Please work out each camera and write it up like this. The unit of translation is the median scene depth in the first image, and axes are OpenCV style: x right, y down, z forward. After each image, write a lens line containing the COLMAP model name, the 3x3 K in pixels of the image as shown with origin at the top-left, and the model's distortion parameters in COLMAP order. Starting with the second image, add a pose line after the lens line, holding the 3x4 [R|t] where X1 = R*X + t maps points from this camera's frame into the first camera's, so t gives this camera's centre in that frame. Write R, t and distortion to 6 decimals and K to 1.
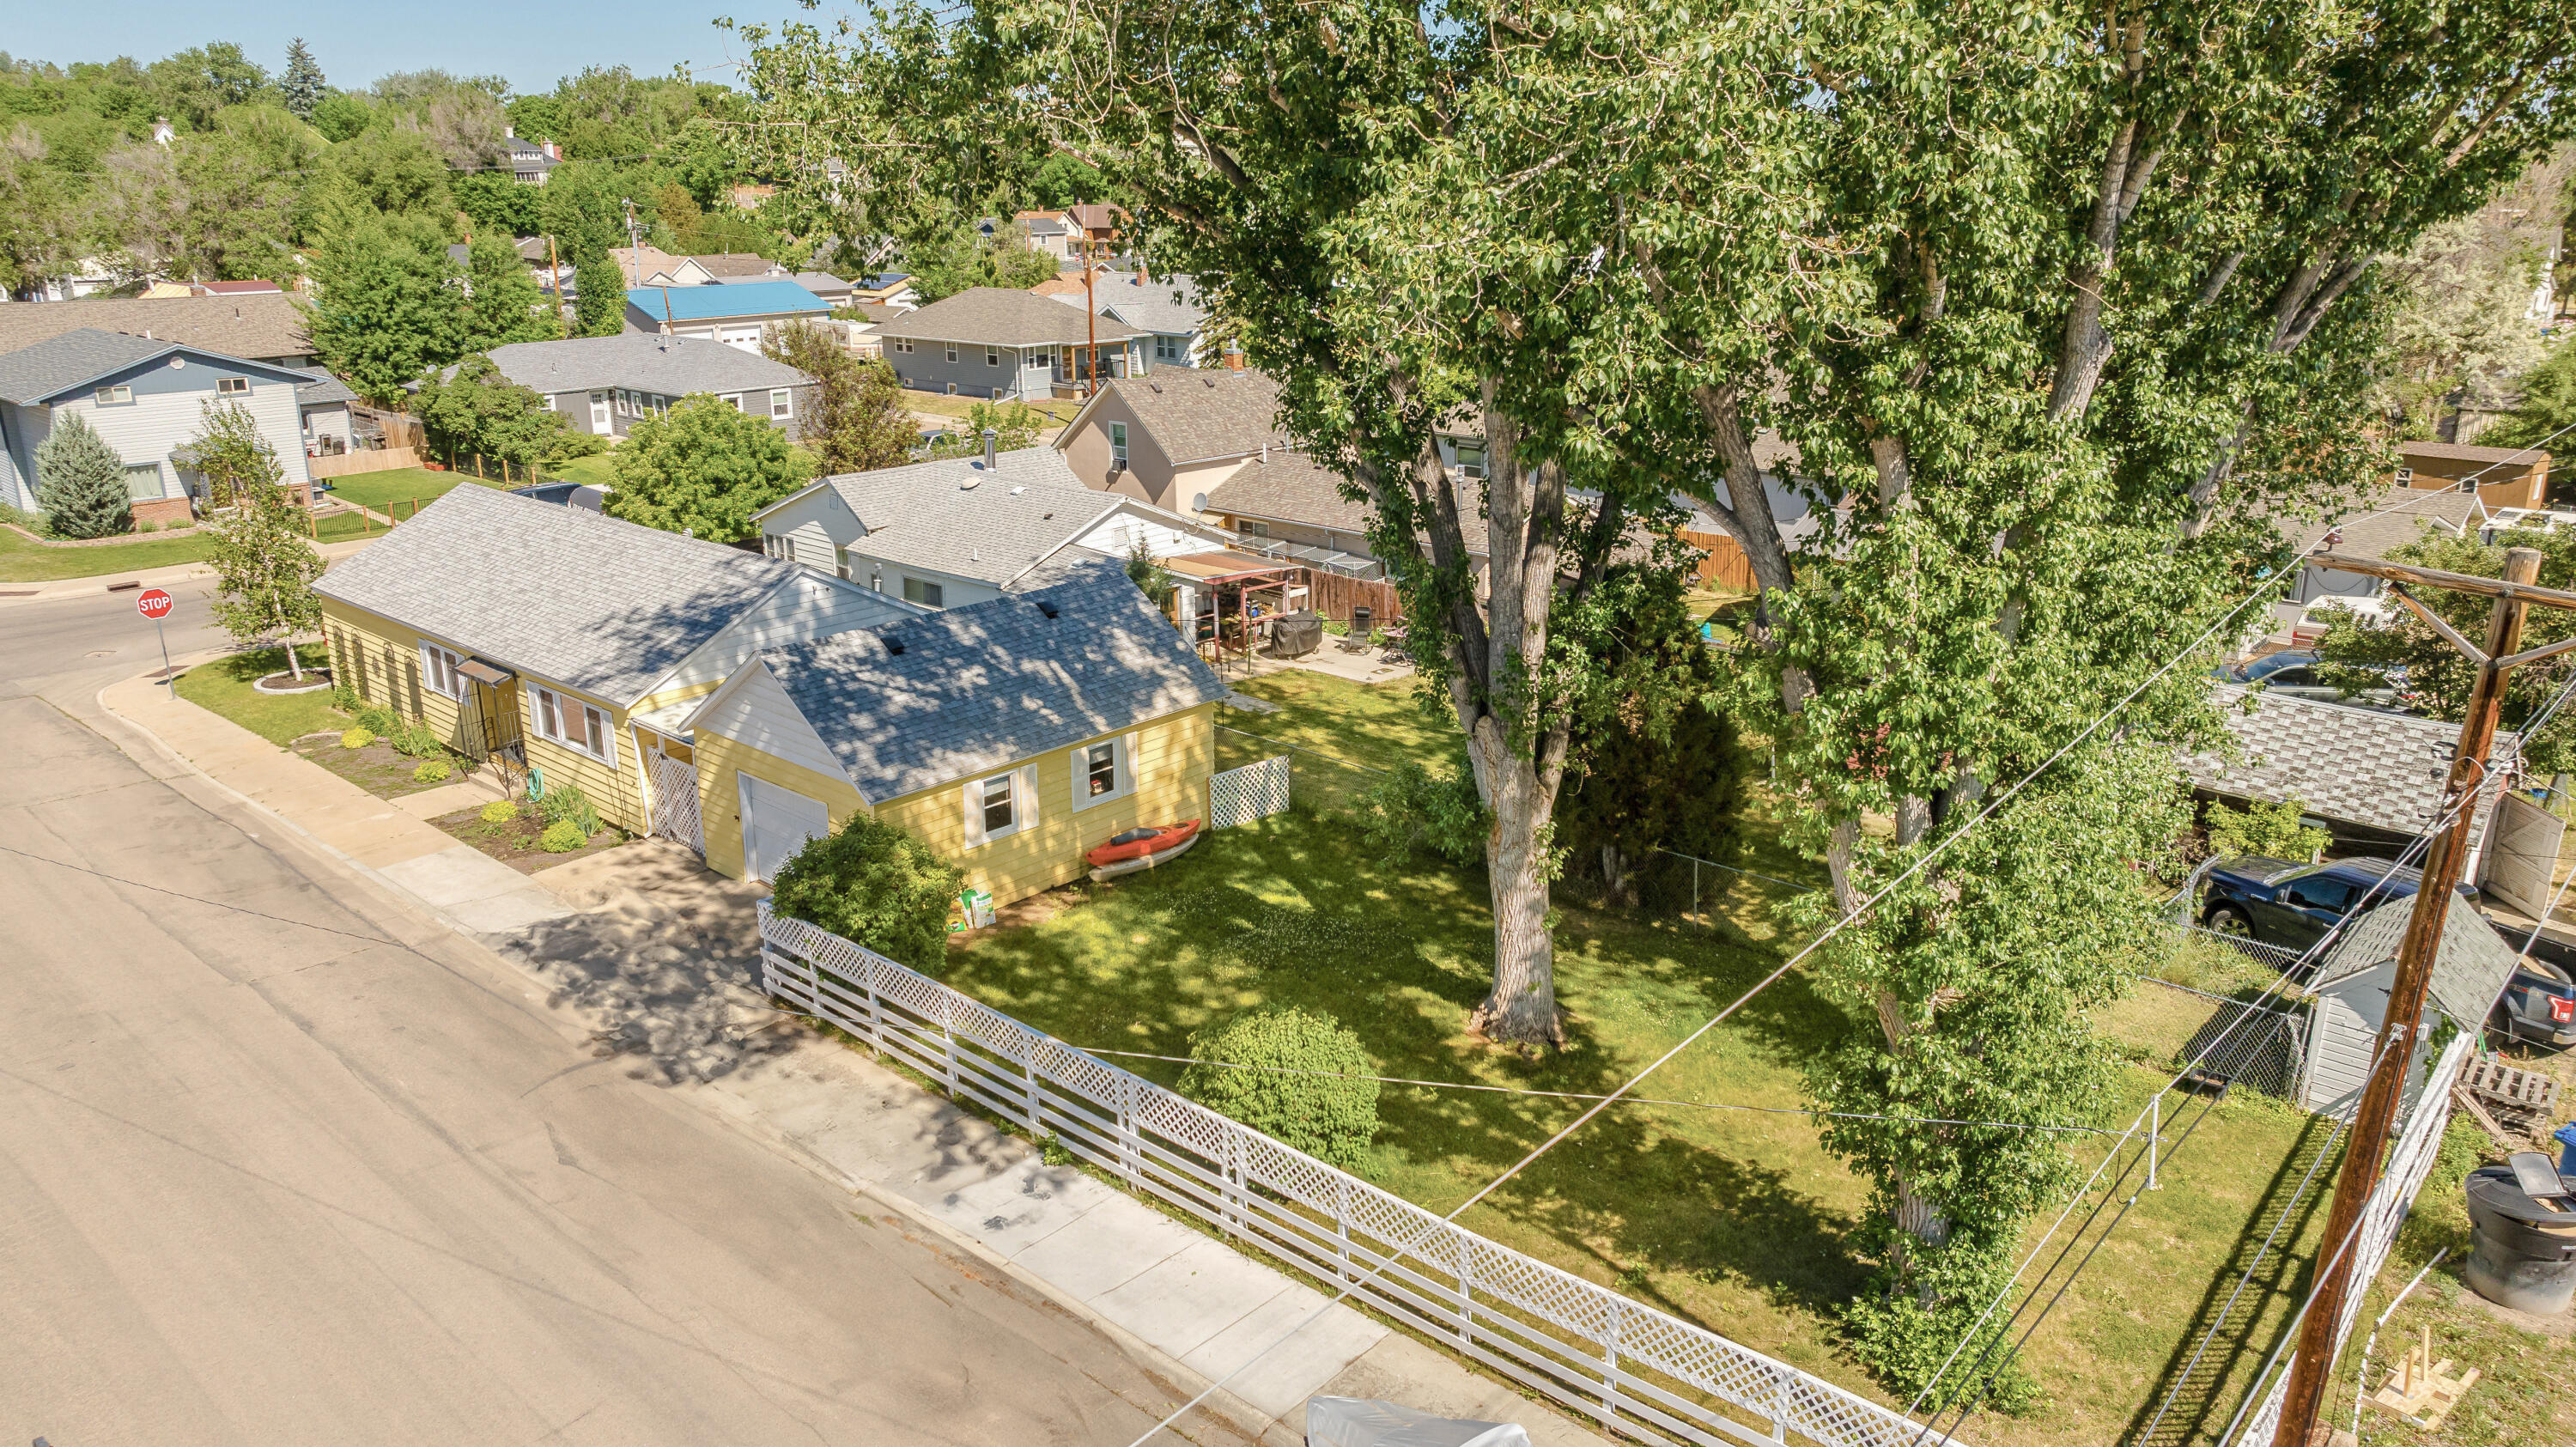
lens RADIAL K [[1803.4, 0, 1288.0], [0, 1803.4, 723.5], [0, 0, 1]] dist [-0.018025, 0.004695]
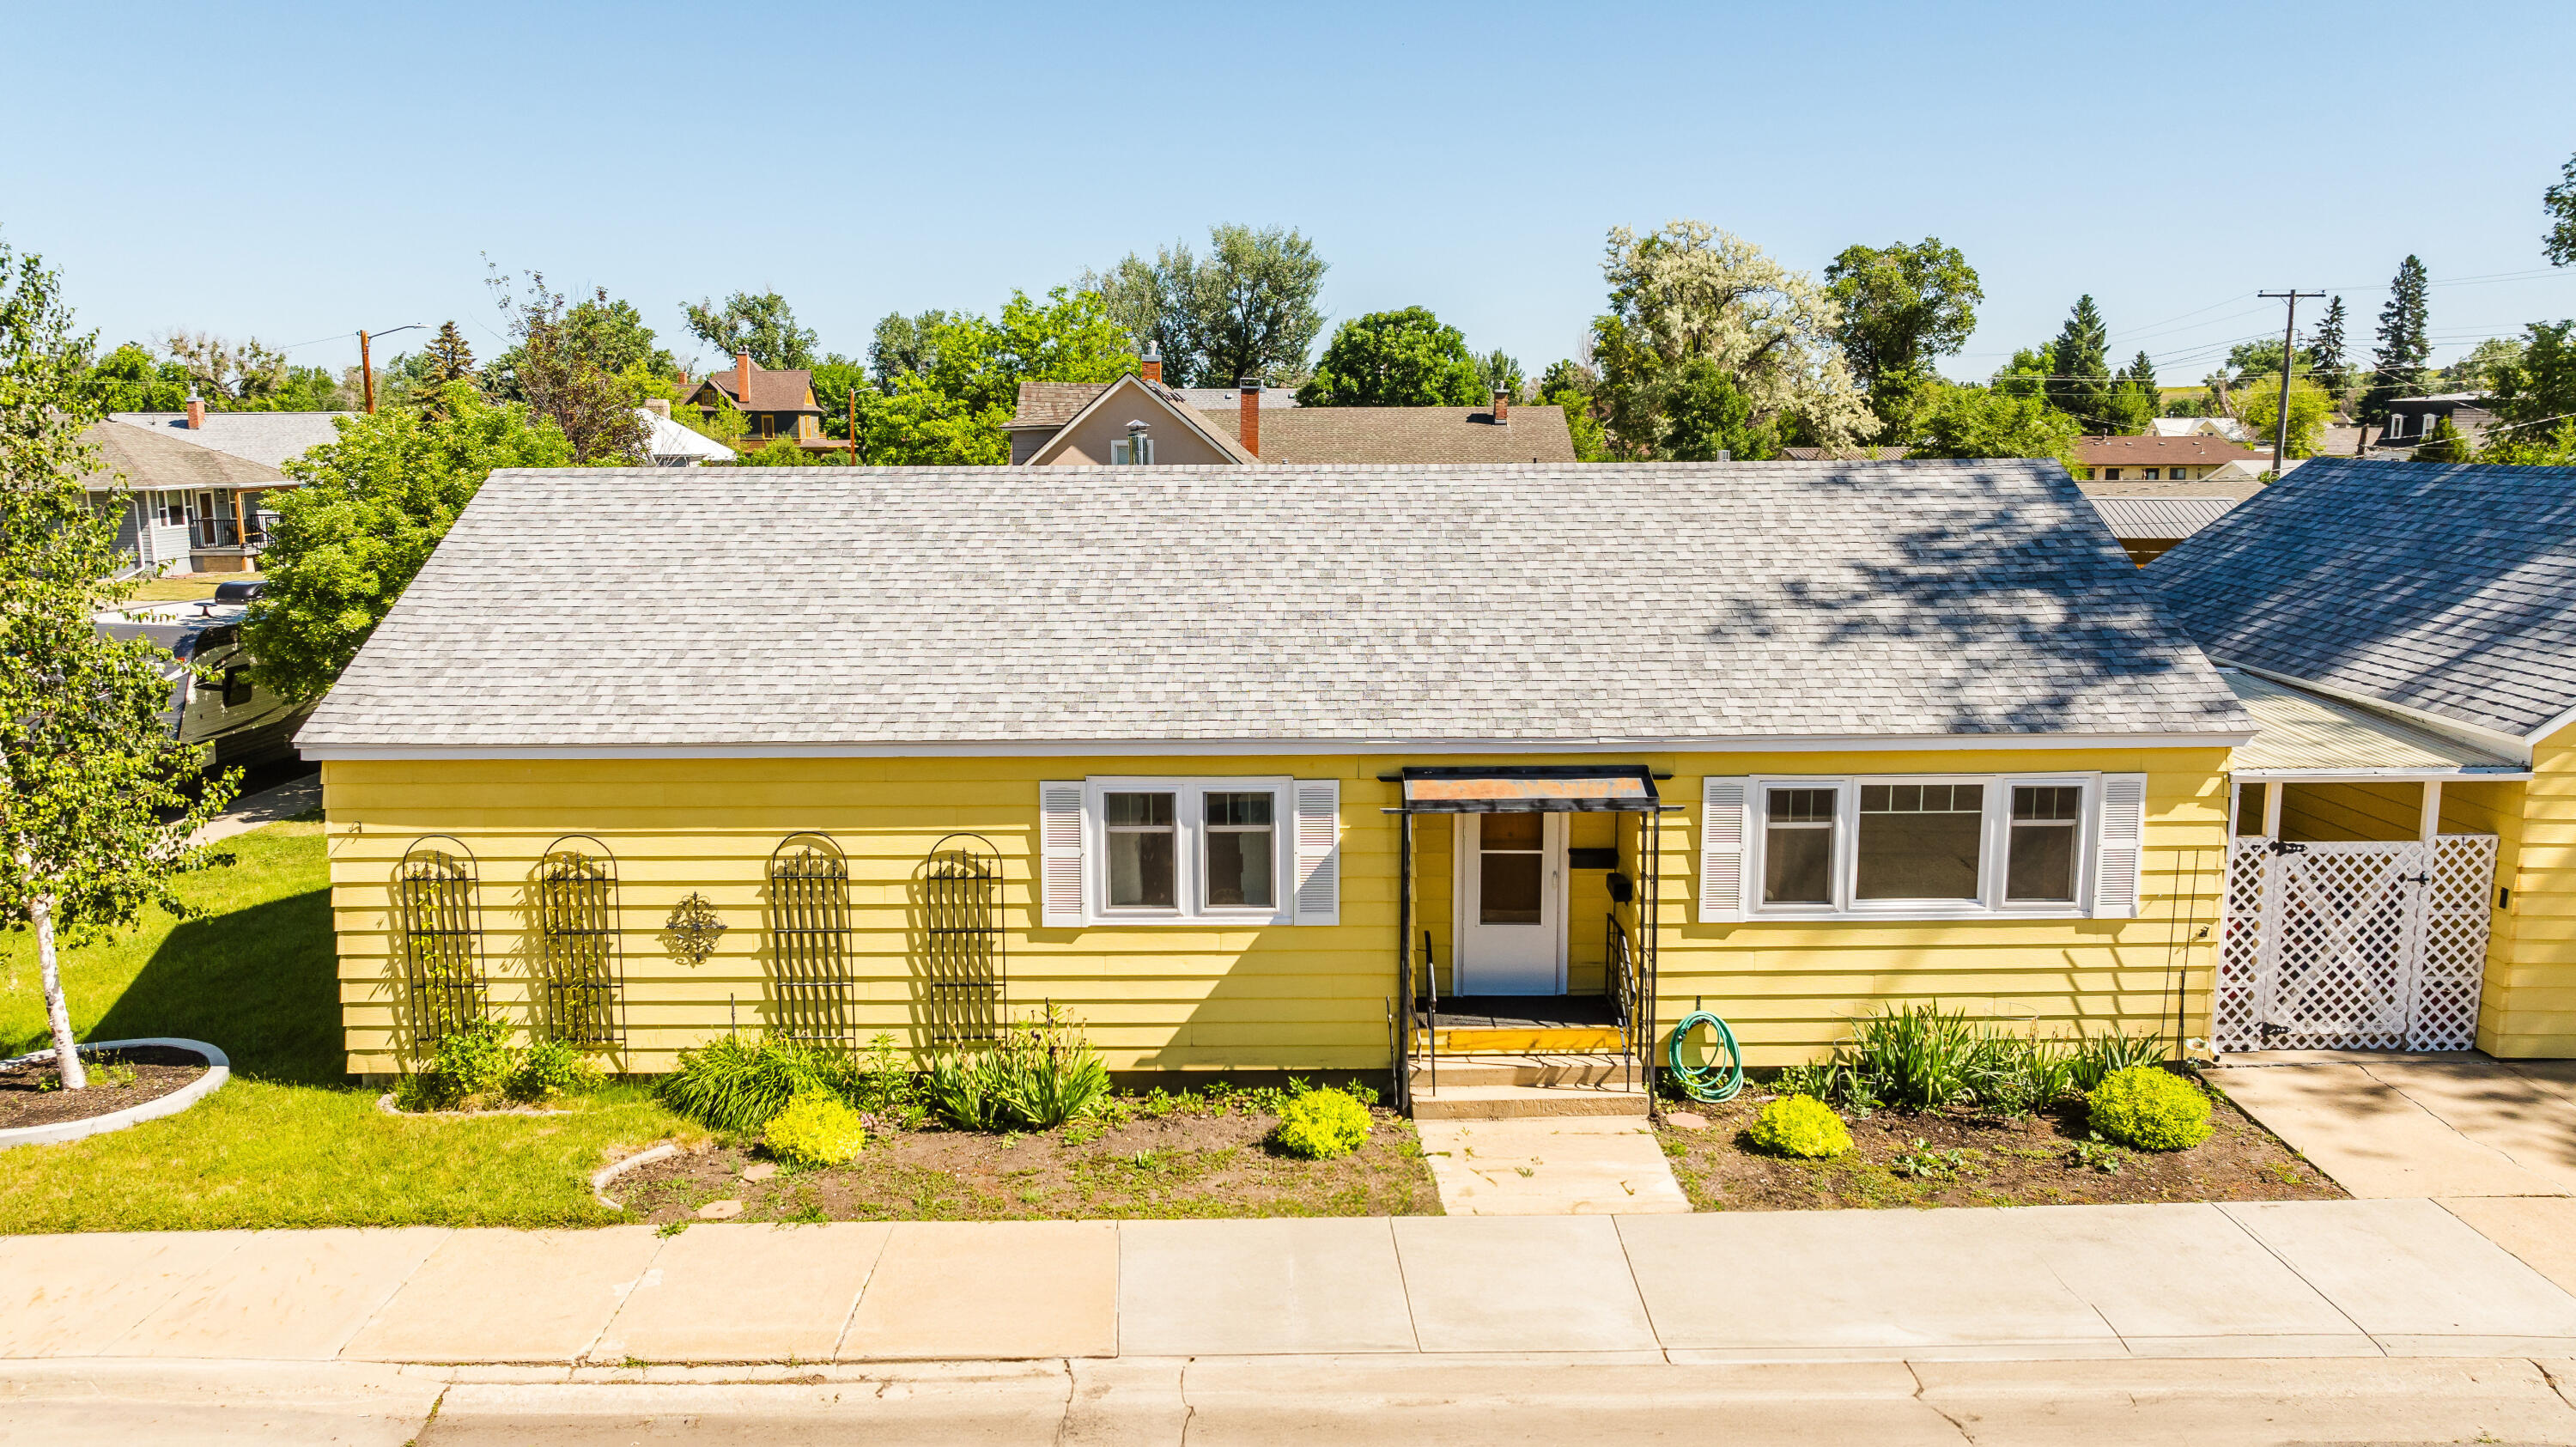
lens RADIAL K [[1808.7, 0, 1288.0], [0, 1808.7, 723.5], [0, 0, 1]] dist [-0.031295, 0.029509]
pose [[0.733056, -0.109034, 0.671372, -0.628547], [0.202312, 0.977345, -0.062174, -0.024987], [-0.649383, 0.181404, 0.738508, 0.649784]]
